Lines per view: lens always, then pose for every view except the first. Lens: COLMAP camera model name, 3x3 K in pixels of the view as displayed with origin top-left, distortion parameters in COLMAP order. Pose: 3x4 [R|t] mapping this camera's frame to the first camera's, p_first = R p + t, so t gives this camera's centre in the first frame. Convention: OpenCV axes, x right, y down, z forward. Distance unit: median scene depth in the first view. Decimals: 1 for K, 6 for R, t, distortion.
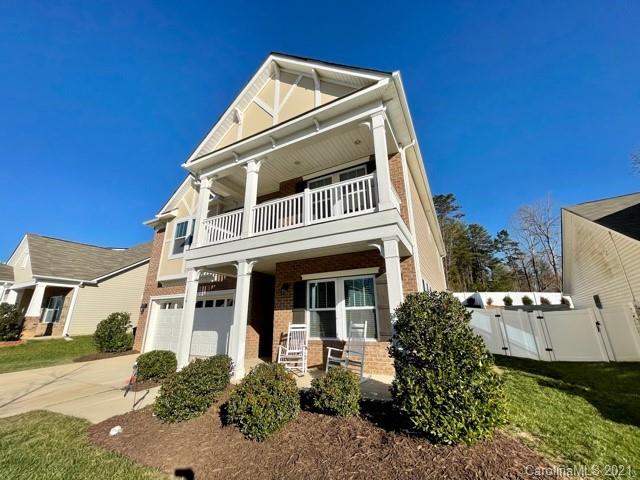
lens RADIAL K [[256.2, 0, 320.0], [0, 256.2, 240.0], [0, 0, 1]] dist [-0.000339, -0.000027]
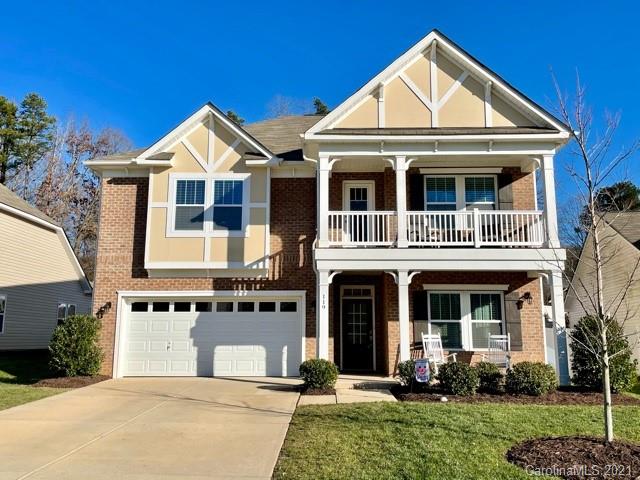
lens RADIAL K [[587.7, 0, 320.0], [0, 587.7, 240.0], [0, 0, 1]] dist [0.067743, -0.003304]
pose [[0.892592, 0.088372, 0.442119, -1.449956], [-0.146991, 0.984064, 0.100062, -0.193109], [-0.426231, -0.154302, 0.891357, -0.772179]]
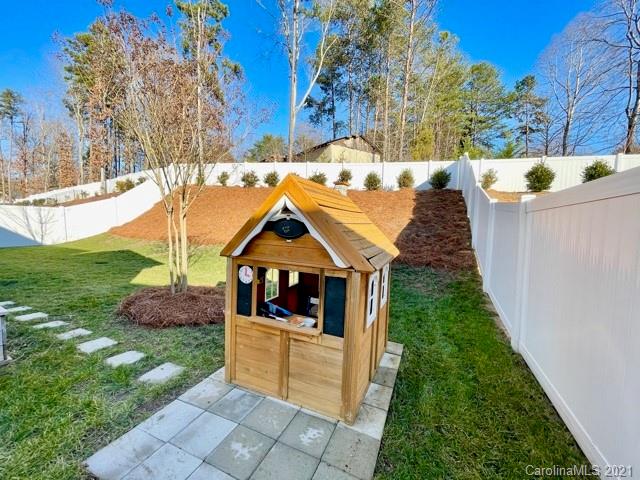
lens RADIAL K [[256.2, 0, 320.0], [0, 256.2, 240.0], [0, 0, 1]] dist [-0.000339, -0.000027]
pose [[0.996832, 0.031901, 0.072862, 1.879415], [-0.056016, 0.931906, 0.358349, 0.957979], [-0.056469, -0.361295, 0.930740, 3.027910]]
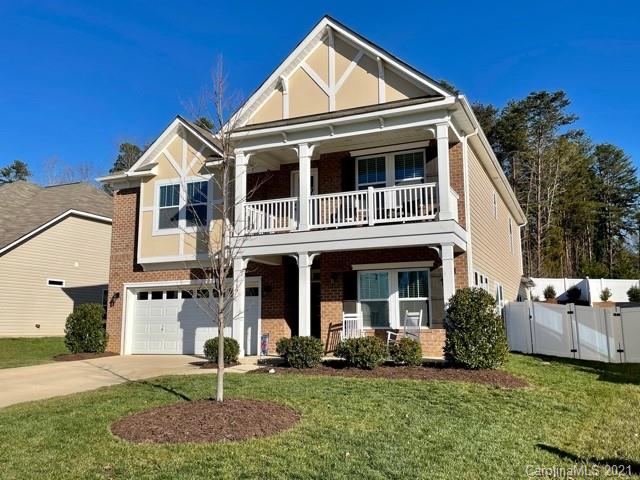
lens RADIAL K [[587.7, 0, 320.0], [0, 587.7, 240.0], [0, 0, 1]] dist [0.067743, -0.003304]
pose [[0.996884, 0.017168, 0.076991, -0.380577], [-0.028457, 0.988575, 0.148018, -0.291660], [-0.073570, -0.149748, 0.985983, -1.198543]]
